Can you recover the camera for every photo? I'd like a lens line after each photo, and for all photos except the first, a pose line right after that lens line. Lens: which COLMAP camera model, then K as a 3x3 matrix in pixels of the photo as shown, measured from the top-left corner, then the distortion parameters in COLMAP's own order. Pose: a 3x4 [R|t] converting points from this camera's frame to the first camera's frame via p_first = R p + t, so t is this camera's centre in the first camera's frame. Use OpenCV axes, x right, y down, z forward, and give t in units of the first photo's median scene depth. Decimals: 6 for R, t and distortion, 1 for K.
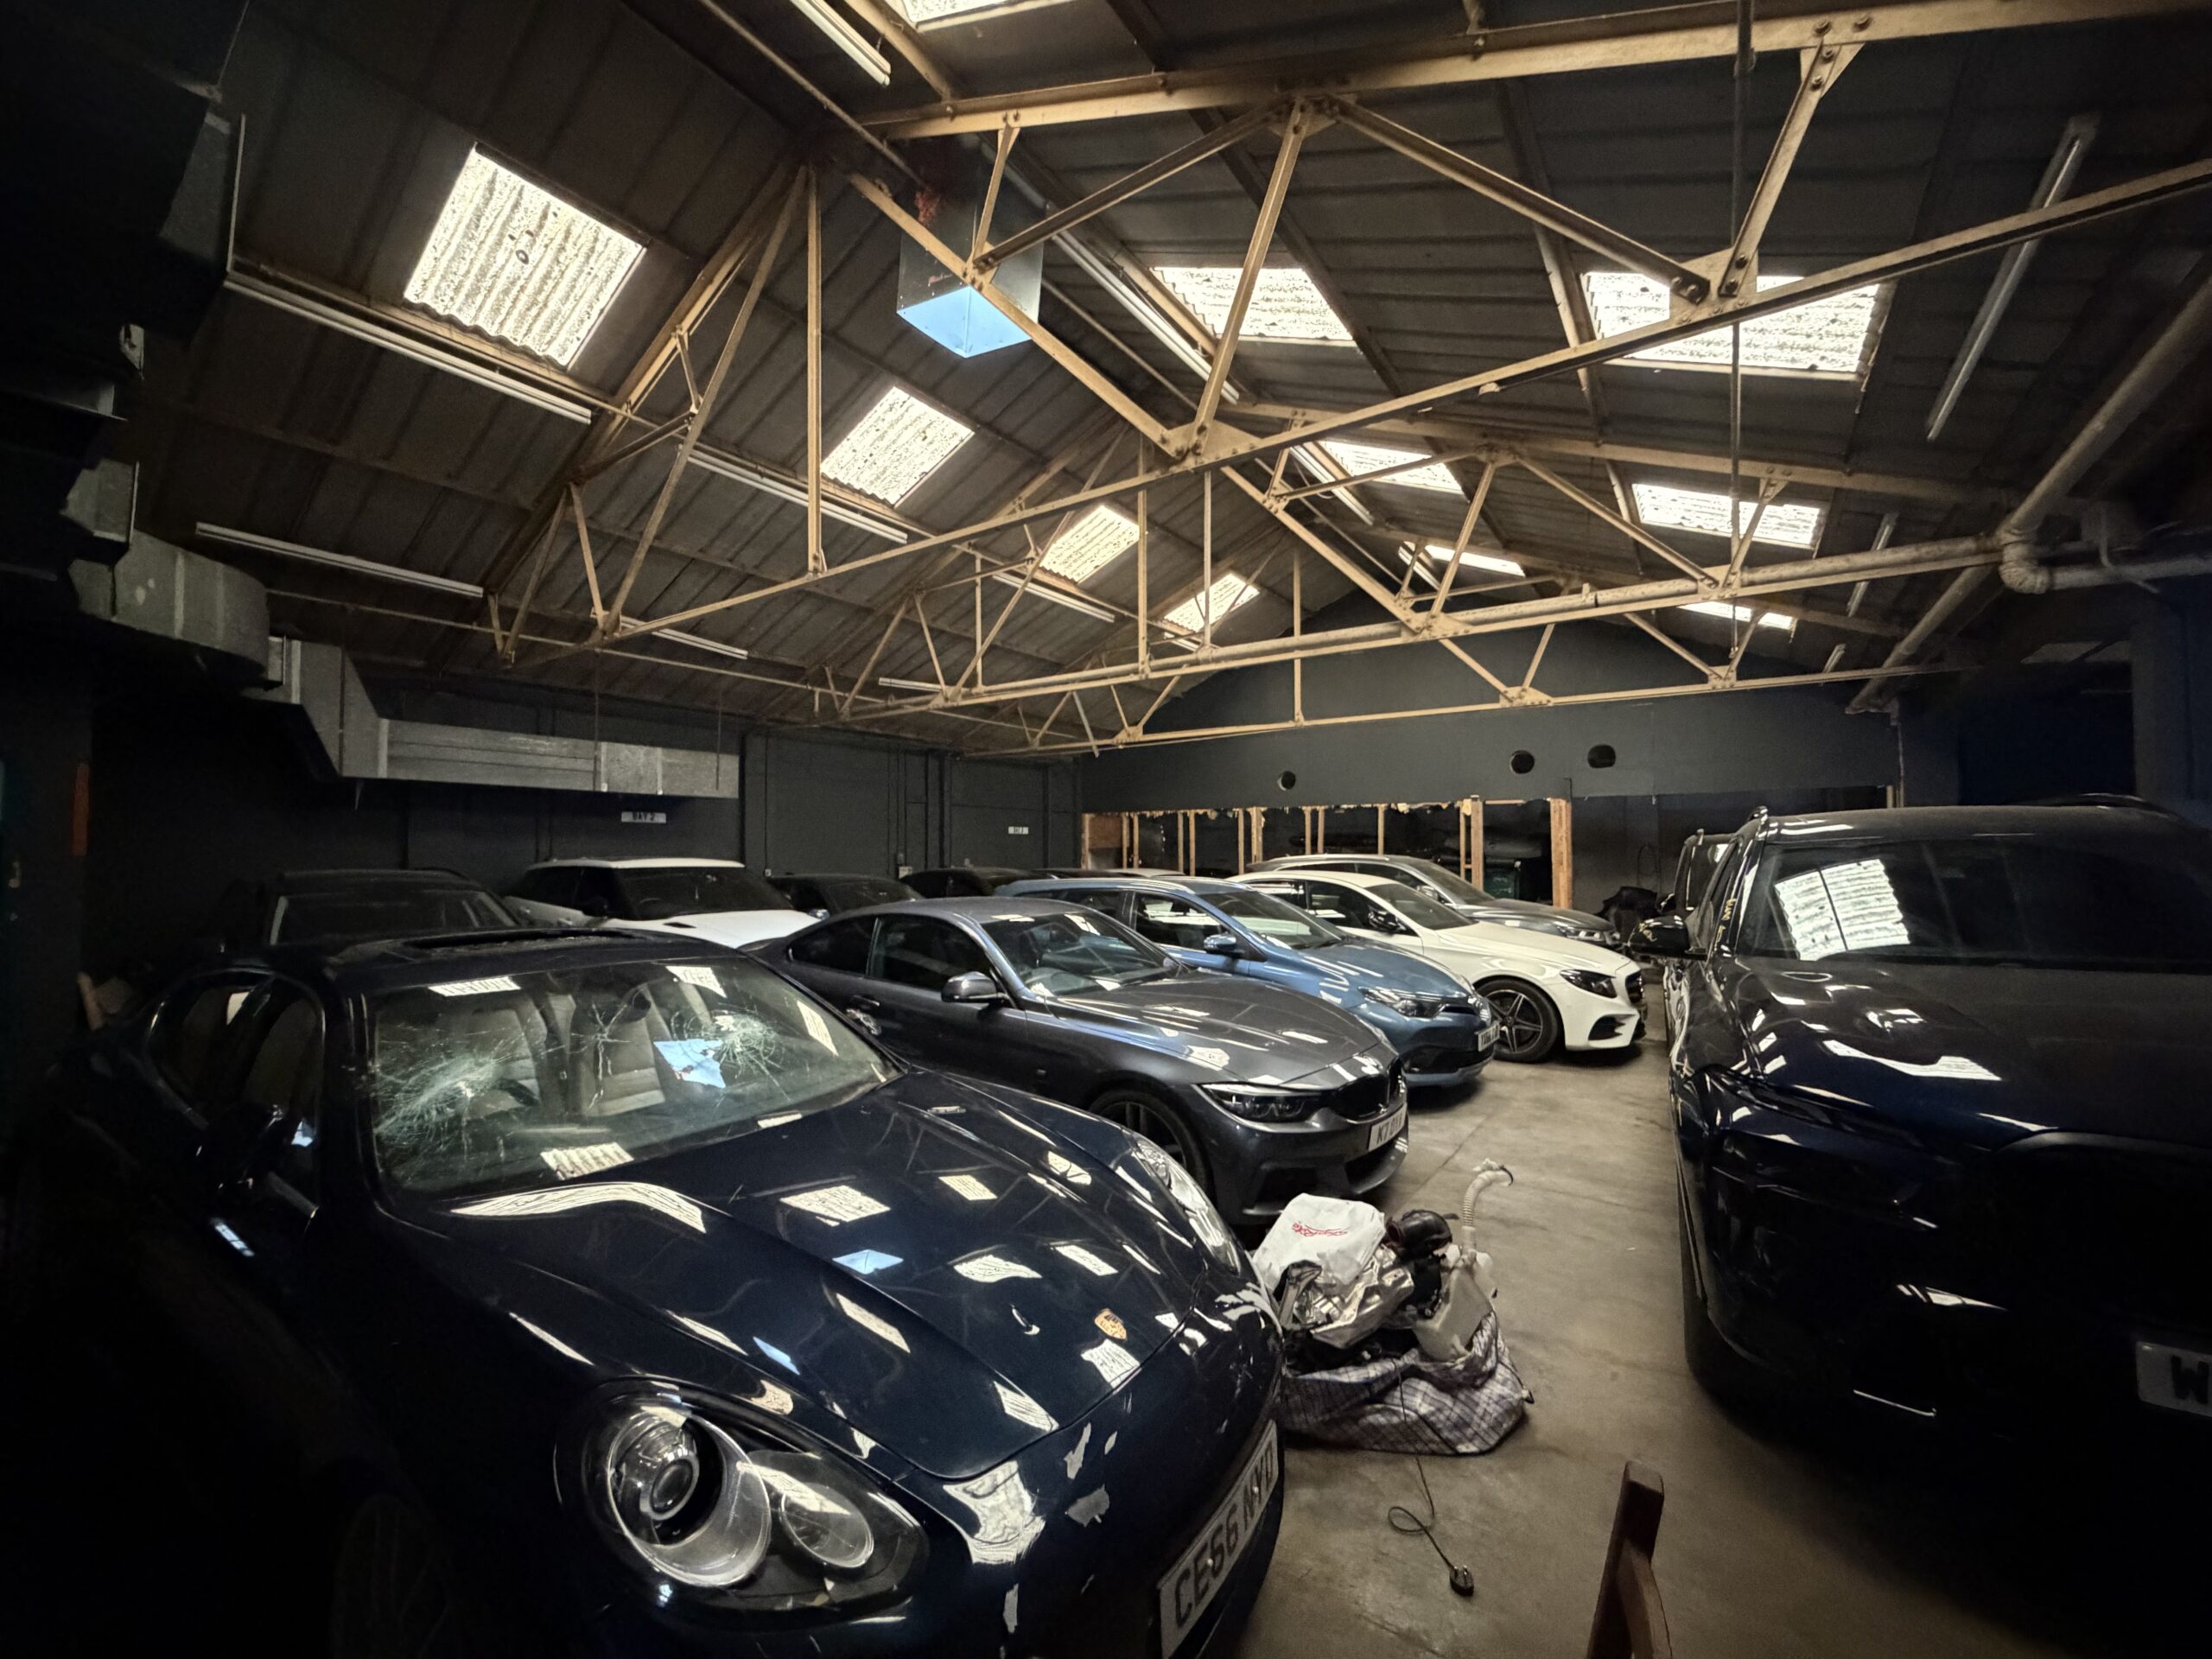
lens RADIAL K [[869.5, 0, 1106.0], [0, 869.5, 829.5], [0, 0, 1]] dist [-0.000687, -0.006153]
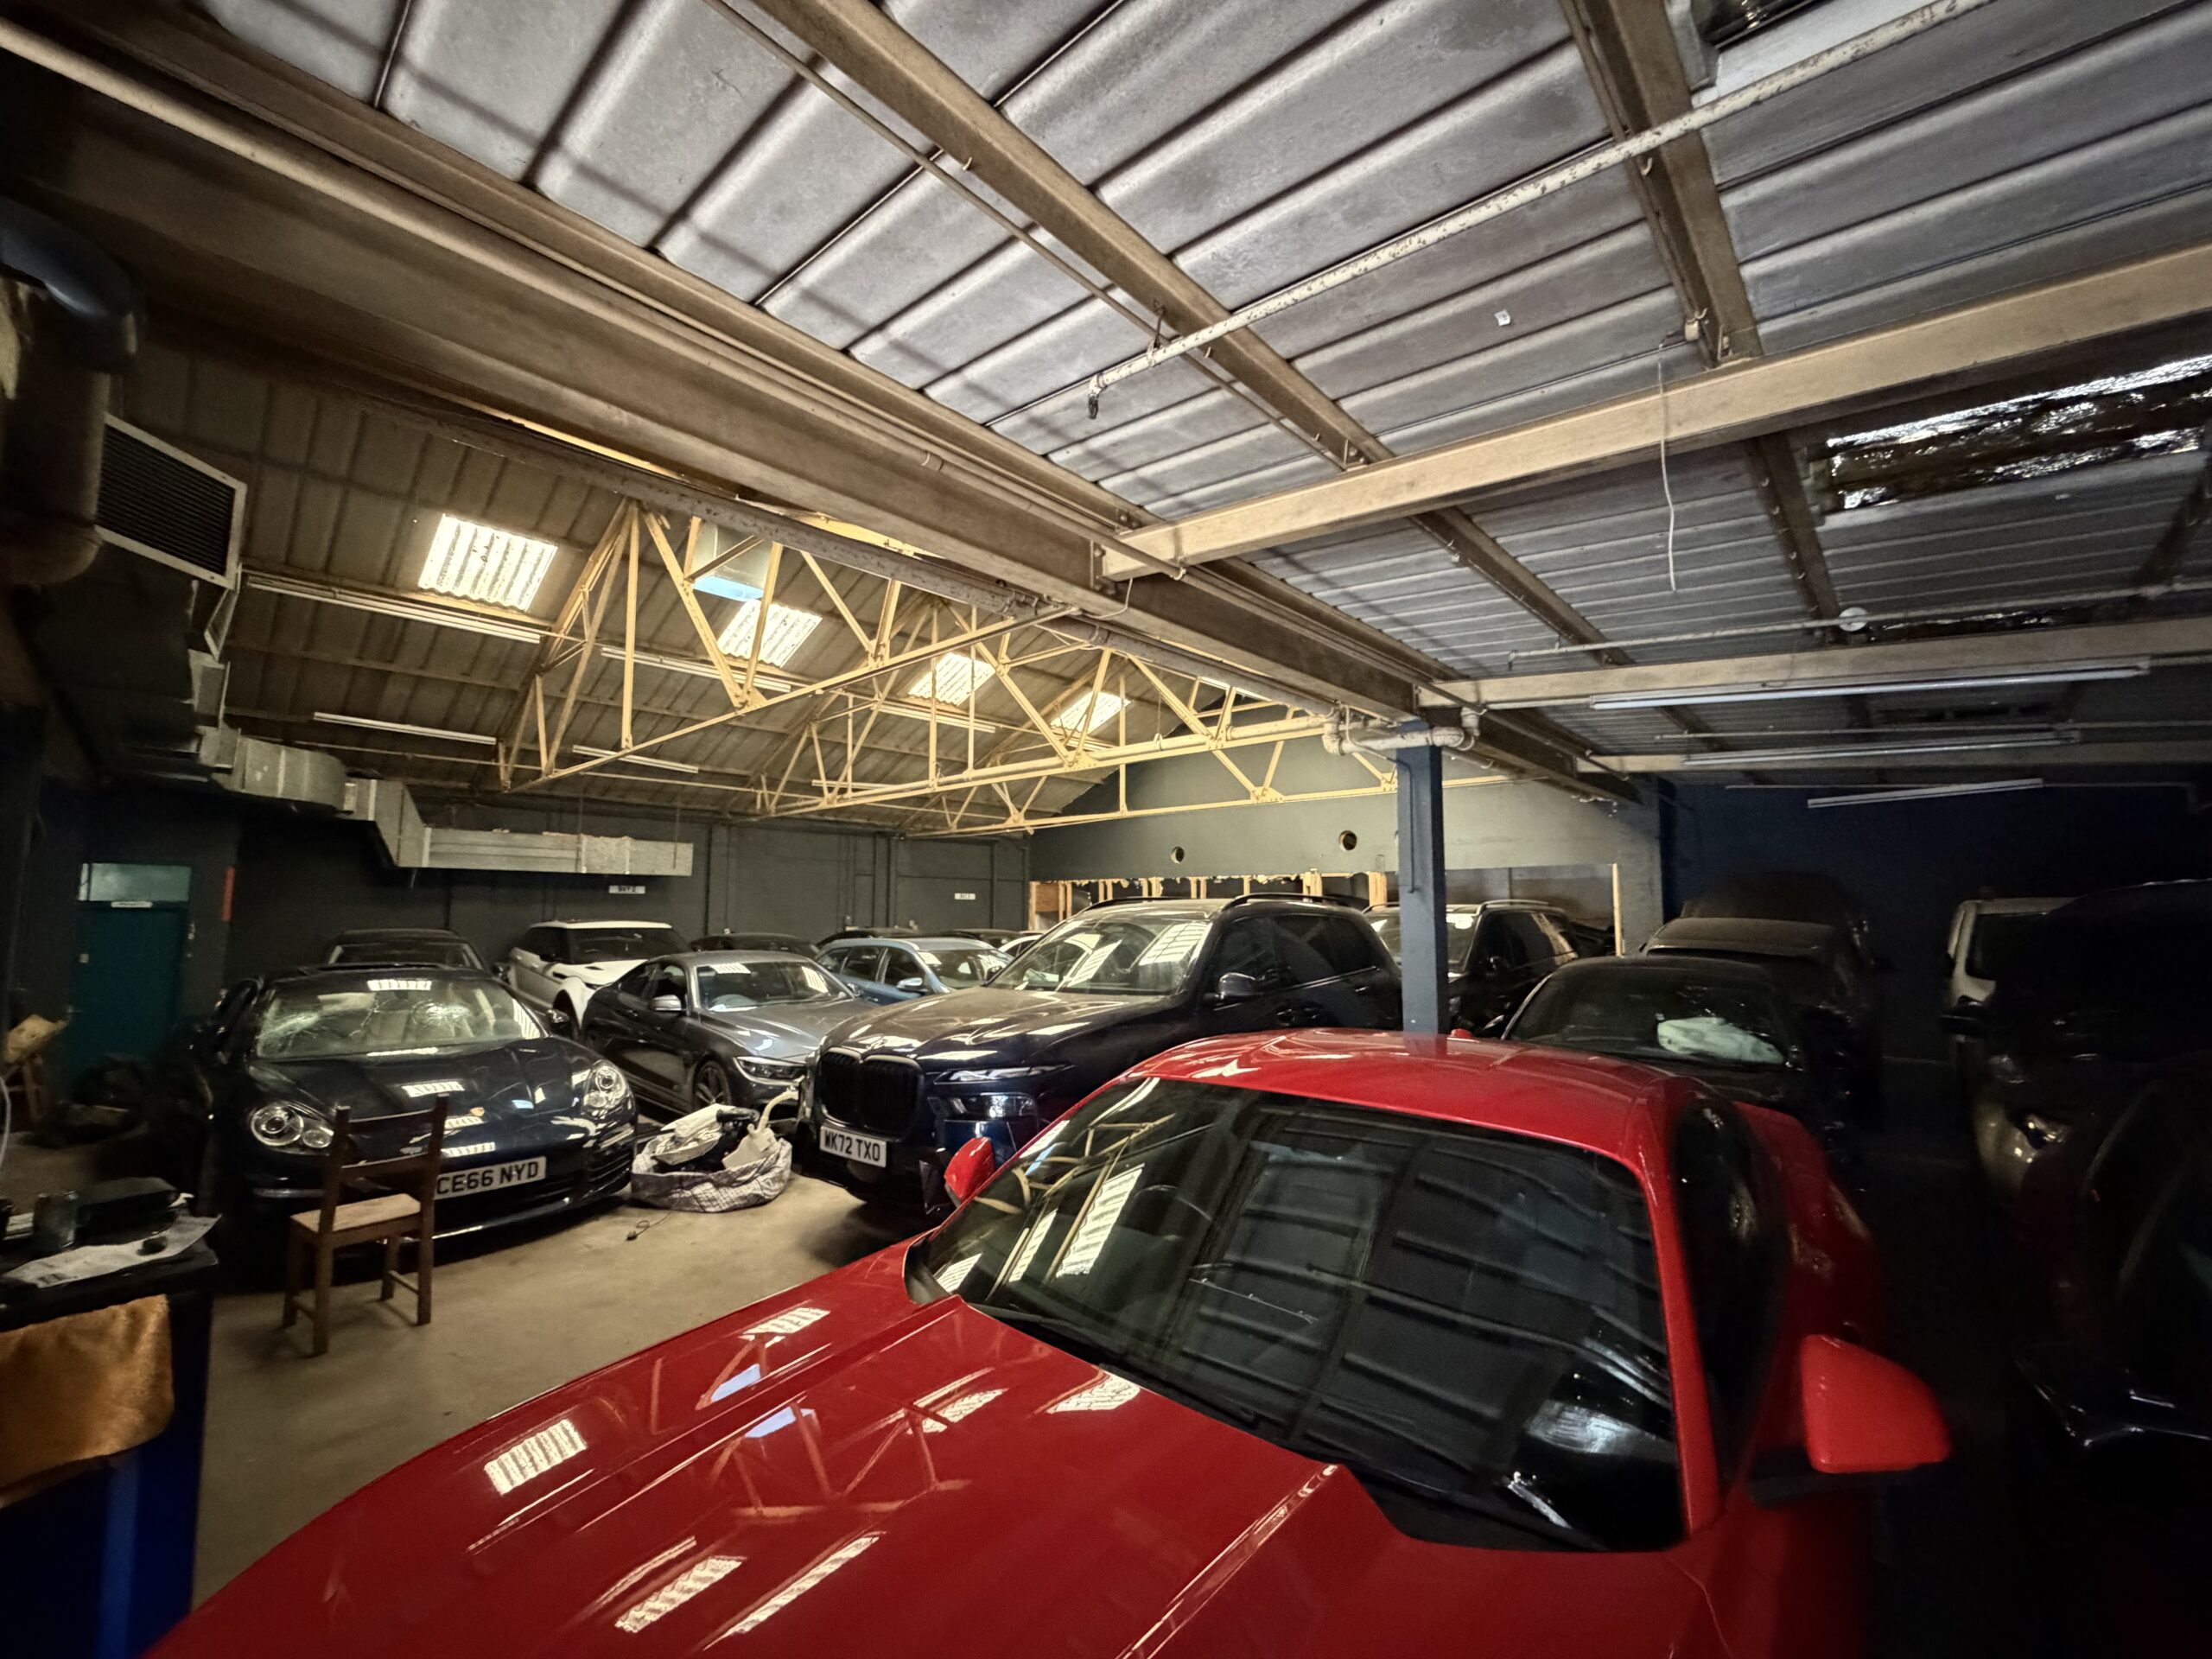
lens RADIAL K [[877.1, 0, 1106.0], [0, 877.1, 829.5], [0, 0, 1]] dist [0.000686, -0.000005]
pose [[0.990290, -0.007904, -0.138789, 0.459209], [-0.001092, 0.997910, -0.064617, -0.023082], [0.139010, 0.064141, 0.988212, -0.289899]]
